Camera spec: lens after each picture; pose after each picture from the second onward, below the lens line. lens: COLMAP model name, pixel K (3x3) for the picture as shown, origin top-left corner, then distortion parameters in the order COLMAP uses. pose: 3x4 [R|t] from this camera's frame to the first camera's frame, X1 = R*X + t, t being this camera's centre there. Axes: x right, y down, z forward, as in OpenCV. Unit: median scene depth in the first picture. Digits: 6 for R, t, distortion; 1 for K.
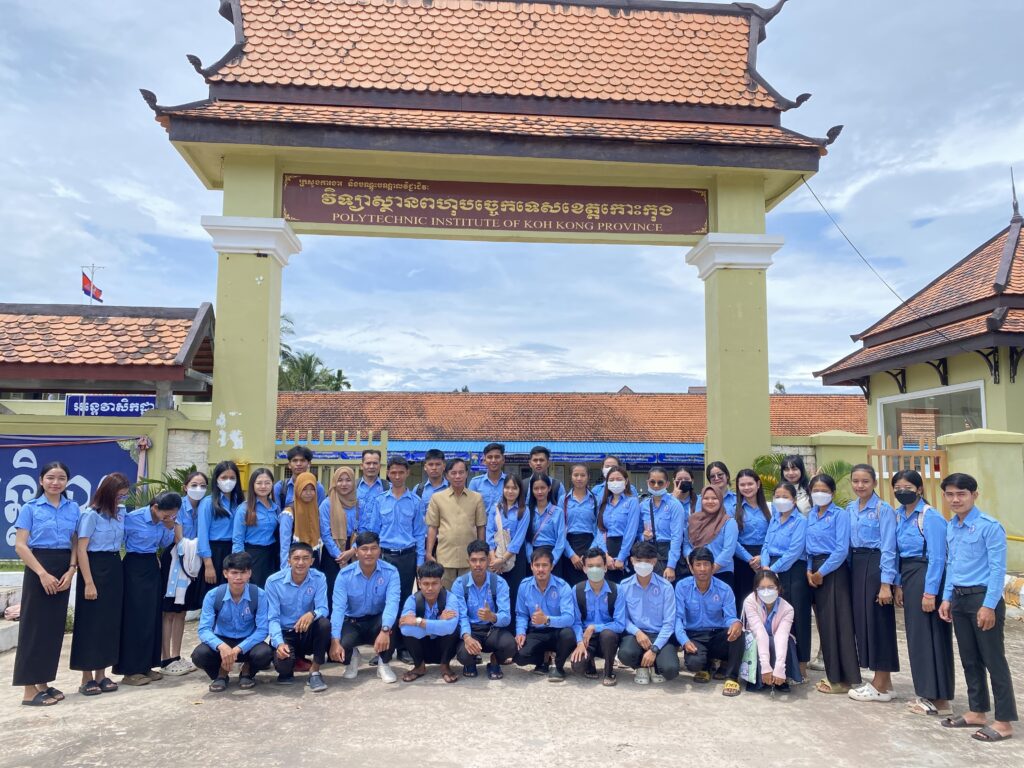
lens RADIAL K [[789.1, 0, 519.7], [0, 789.1, 394.1], [0, 0, 1]] dist [-0.010179, 0.015693]
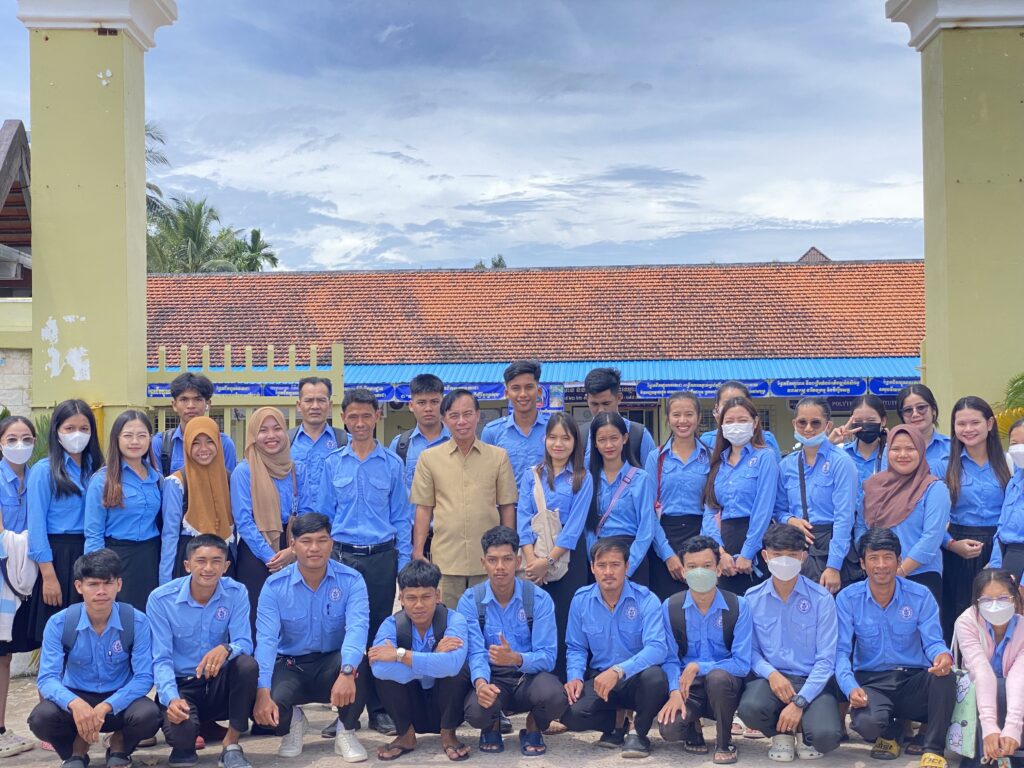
lens RADIAL K [[1546.9, 0, 528.6], [0, 1546.9, 395.1], [0, 0, 1]] dist [0.050135, 0.000000]
pose [[0.998415, -0.019235, -0.052890, 0.027837], [0.023449, 0.996498, 0.080258, -0.003287], [0.051161, -0.081371, 0.995370, -0.121679]]
